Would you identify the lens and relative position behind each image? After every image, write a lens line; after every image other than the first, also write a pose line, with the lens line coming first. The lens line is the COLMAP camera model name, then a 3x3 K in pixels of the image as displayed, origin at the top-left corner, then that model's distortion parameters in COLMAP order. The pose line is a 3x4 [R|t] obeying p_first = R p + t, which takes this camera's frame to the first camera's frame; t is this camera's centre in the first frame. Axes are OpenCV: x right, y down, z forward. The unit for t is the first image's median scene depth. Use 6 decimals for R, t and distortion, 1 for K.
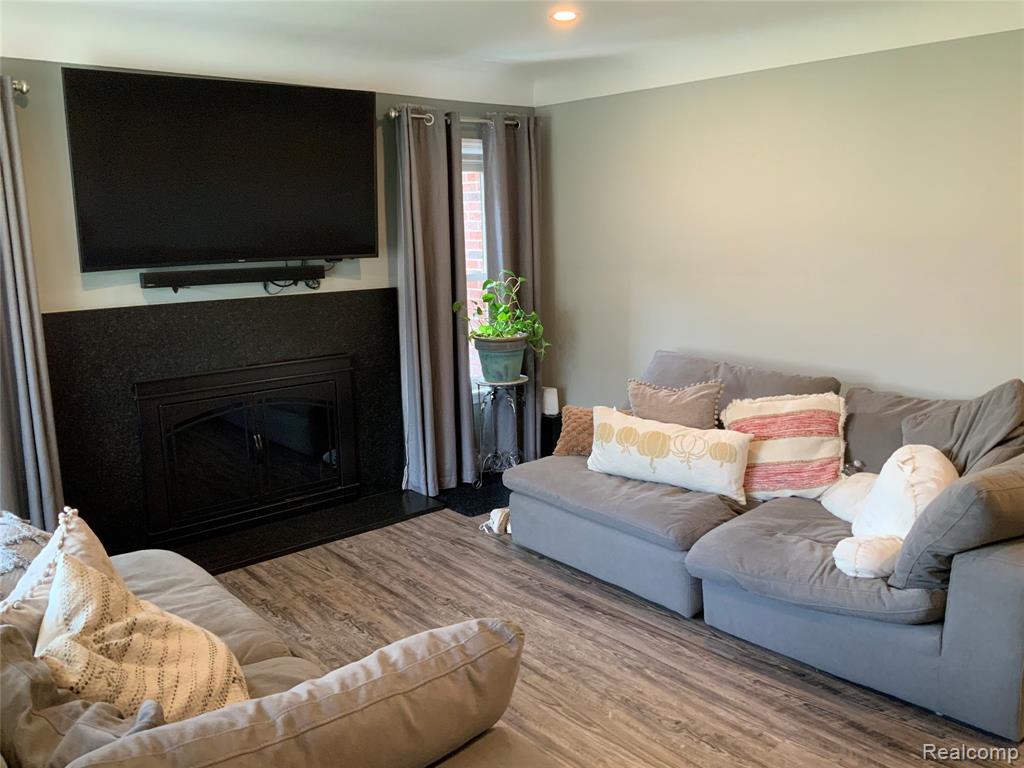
lens RADIAL K [[855.6, 0, 512.0], [0, 855.6, 384.0], [0, 0, 1]] dist [0.009912, 0.000488]
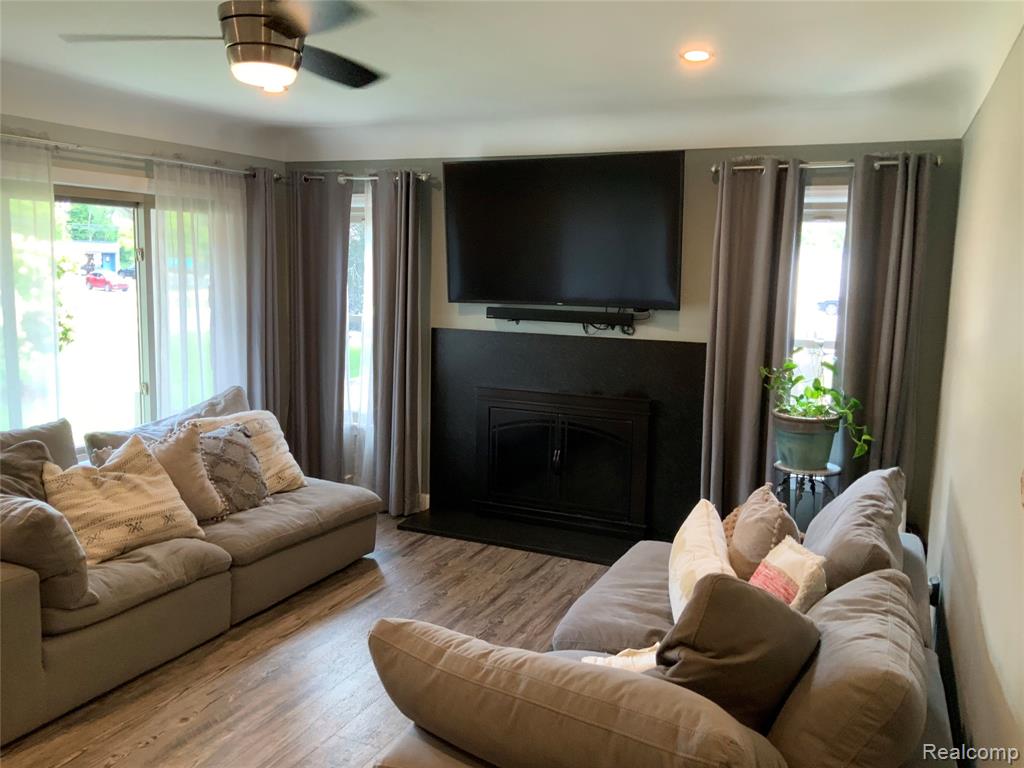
lens RADIAL K [[855.6, 0, 512.0], [0, 855.6, 384.0], [0, 0, 1]] dist [0.009912, 0.000488]
pose [[0.393915, 0.149273, -0.906945, 0.741558], [-0.195621, 0.977733, 0.075959, -0.108543], [0.898089, 0.147496, 0.414344, 0.445740]]
